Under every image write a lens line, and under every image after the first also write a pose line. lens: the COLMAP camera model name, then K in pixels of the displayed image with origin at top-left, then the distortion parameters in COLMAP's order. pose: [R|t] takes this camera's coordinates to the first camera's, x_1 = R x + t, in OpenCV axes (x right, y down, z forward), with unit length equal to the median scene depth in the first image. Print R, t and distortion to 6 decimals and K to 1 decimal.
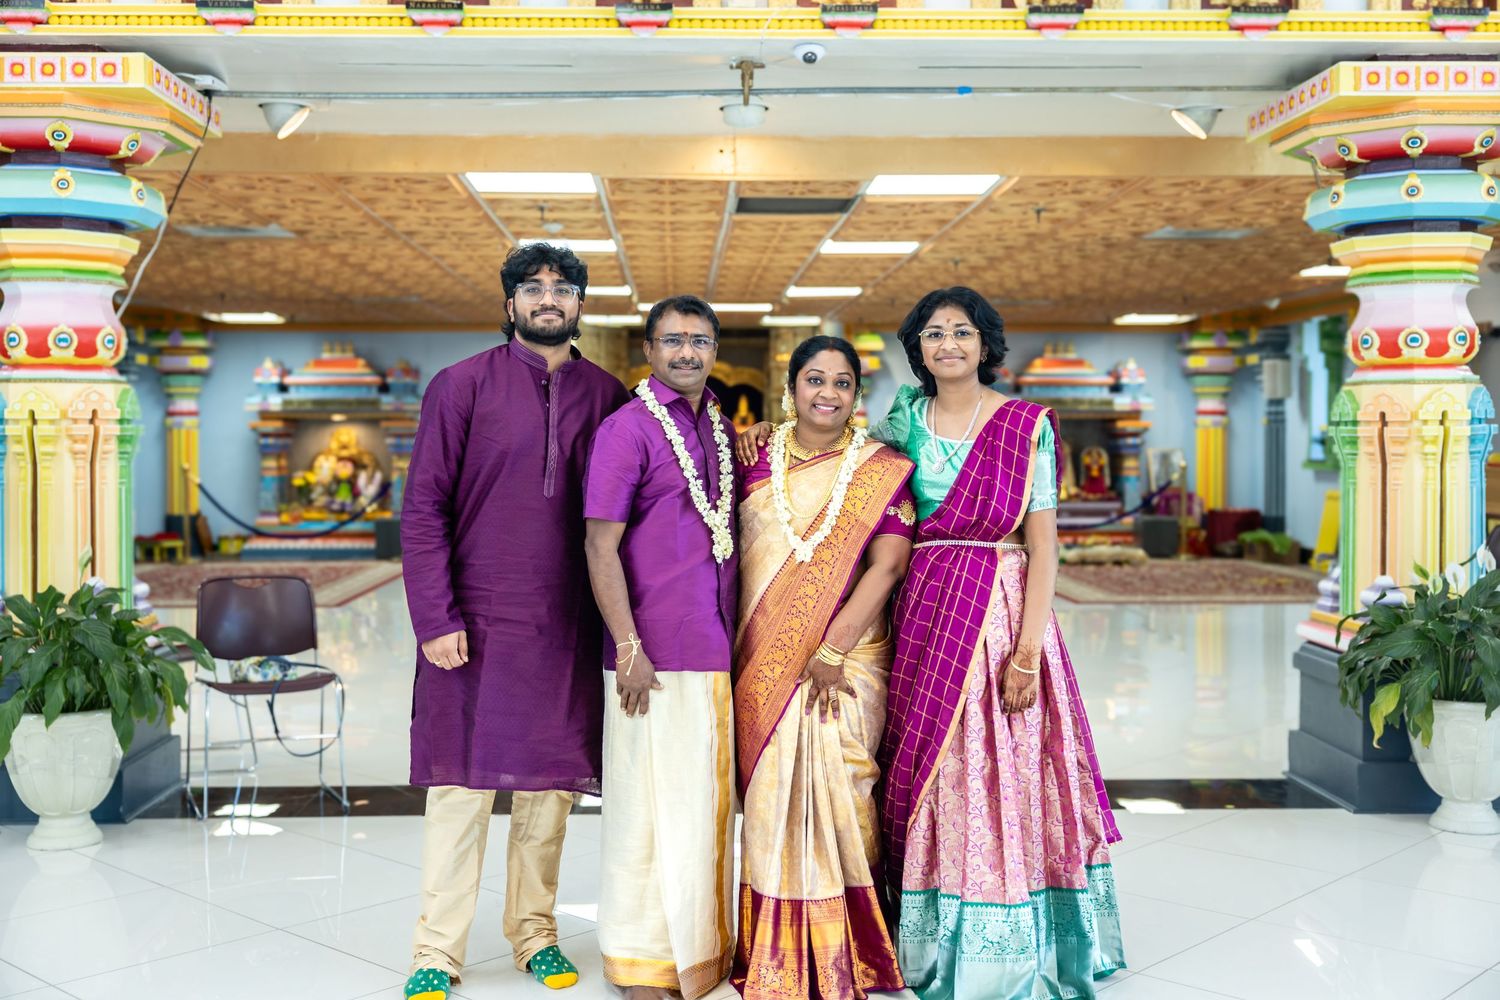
lens RADIAL K [[1637.1, 0, 706.0], [0, 1637.1, 436.3], [0, 0, 1]] dist [-0.000667, 0.012288]
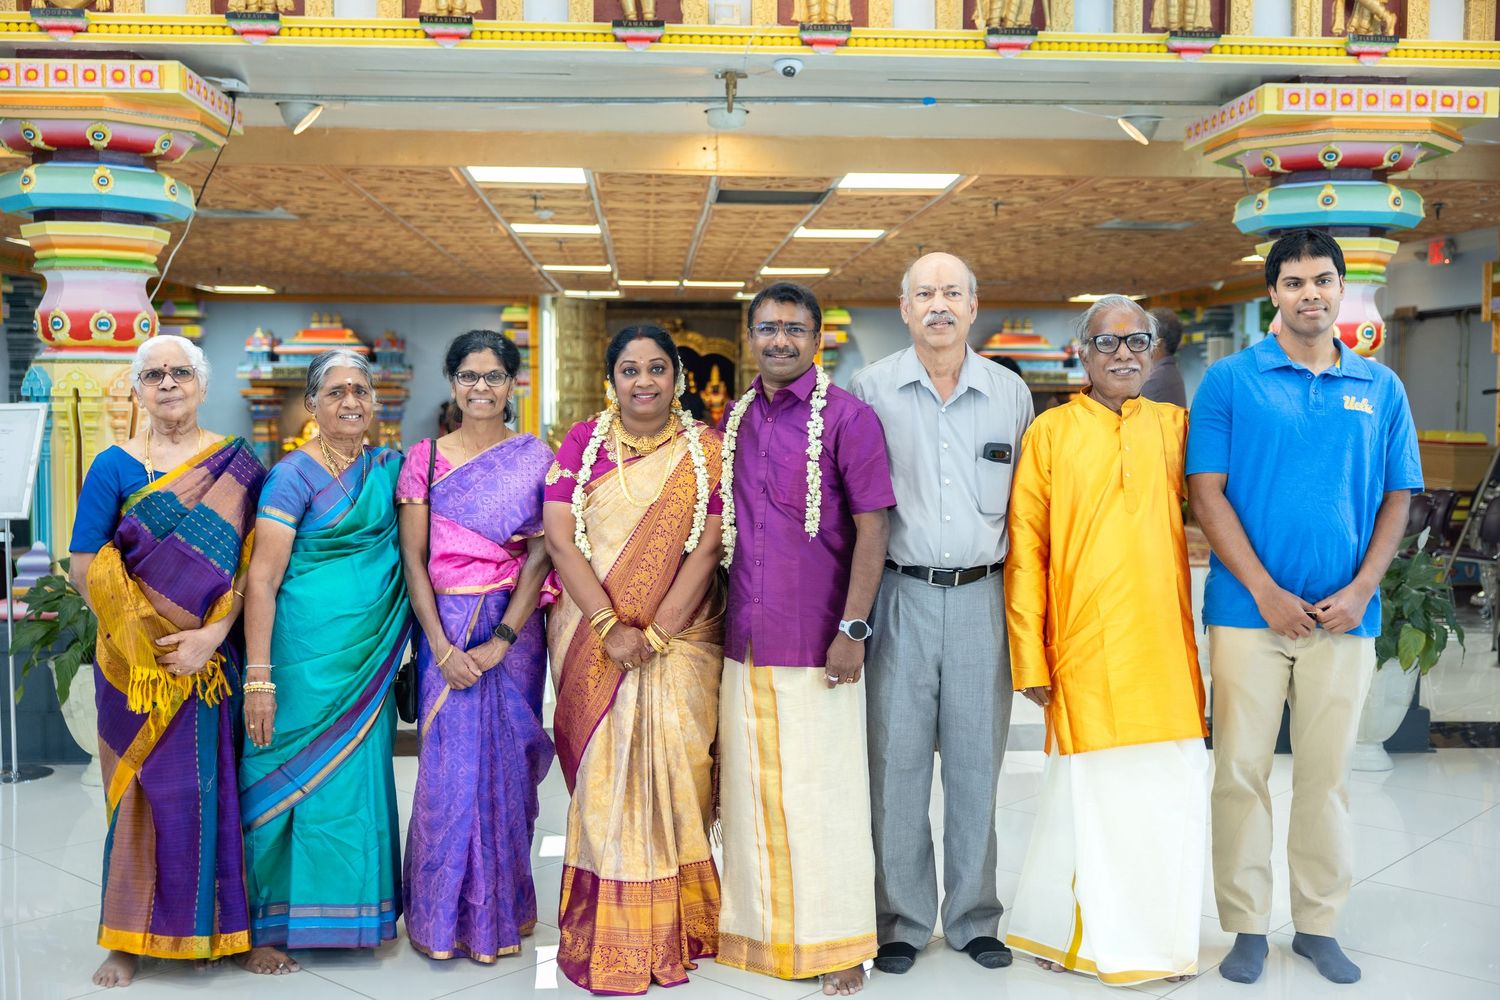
lens RADIAL K [[1686.8, 0, 720.0], [0, 1686.8, 474.5], [0, 0, 1]] dist [0.002081, 0.007262]
pose [[0.999414, 0.005052, 0.033864, -0.015520], [-0.006728, 0.998749, 0.049555, -0.013607], [-0.033571, -0.049754, 0.998197, -0.110764]]
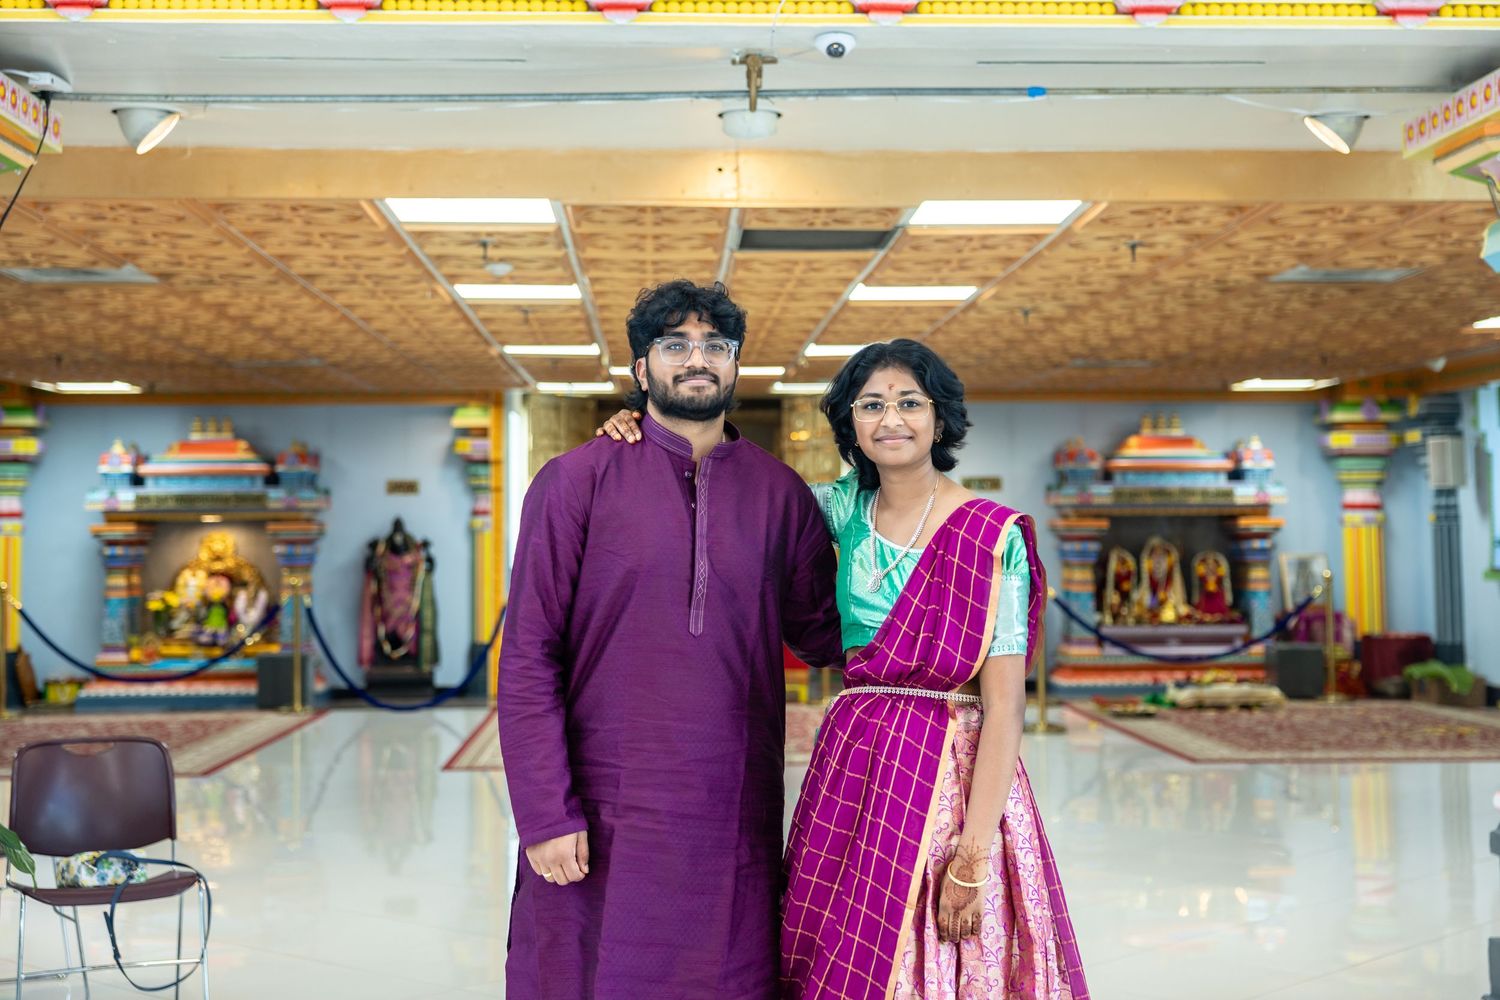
lens RADIAL K [[2131.6, 0, 745.5], [0, 2131.6, 330.9], [0, 0, 1]] dist [0.013122, 0.041170]
pose [[0.999703, -0.003130, 0.024179, -0.002811], [0.005413, 0.995470, -0.094925, -0.004040], [-0.023772, 0.095028, 0.995191, 0.012985]]
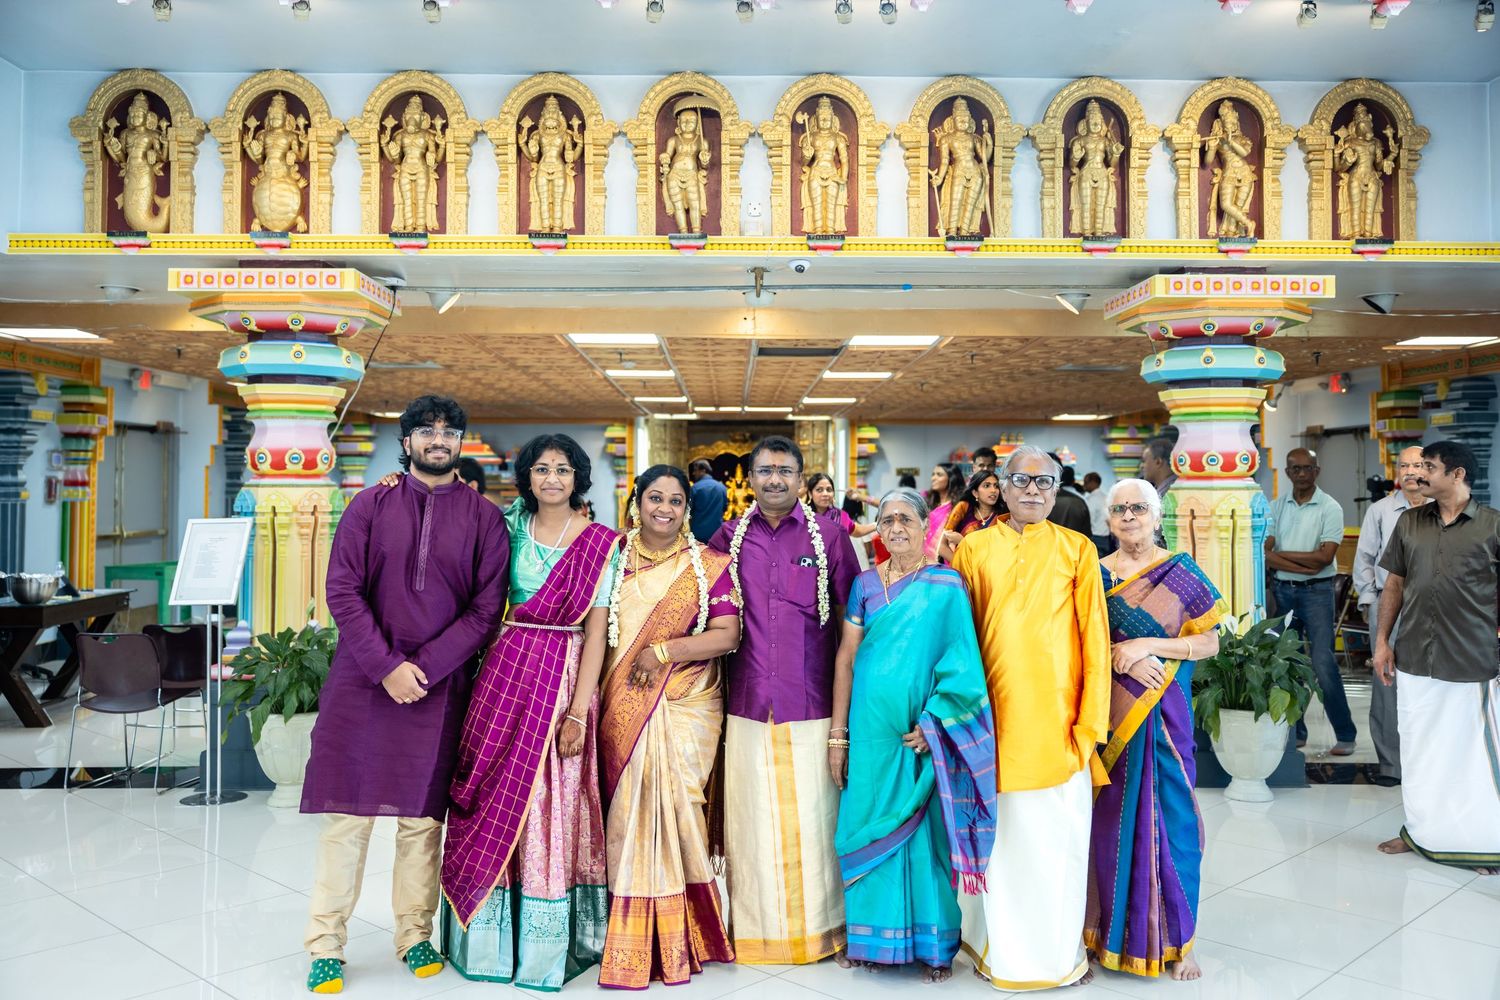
lens RADIAL K [[1438.5, 0, 752.6], [0, 1438.5, 389.8], [0, 0, 1]] dist [0.002983, -0.008207]
pose [[0.999900, 0.001592, -0.014053, 0.030682], [-0.002339, 0.998576, -0.053299, -0.041196], [0.013948, 0.053326, 0.998480, -0.232724]]
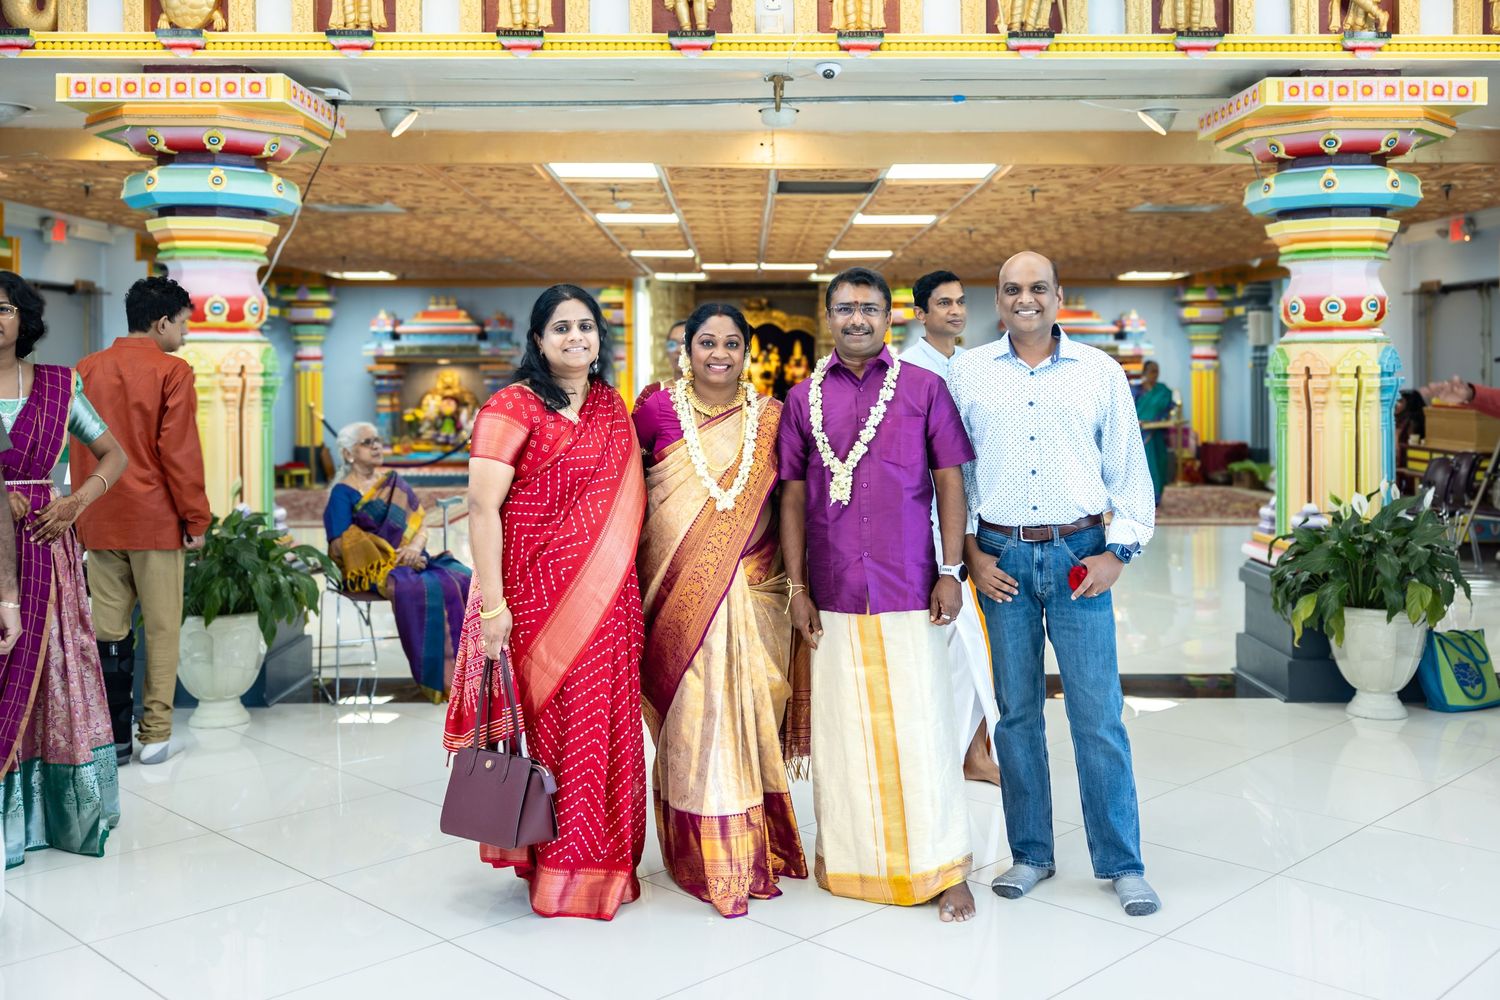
lens RADIAL K [[1534.7, 0, 758.4], [0, 1534.7, 332.2], [0, 0, 1]] dist [0.004053, 0.005559]
pose [[0.999784, -0.000220, -0.020791, 0.027563], [-0.000219, 0.999777, -0.021104, -0.012678], [0.020791, 0.021104, 0.999561, -0.104926]]
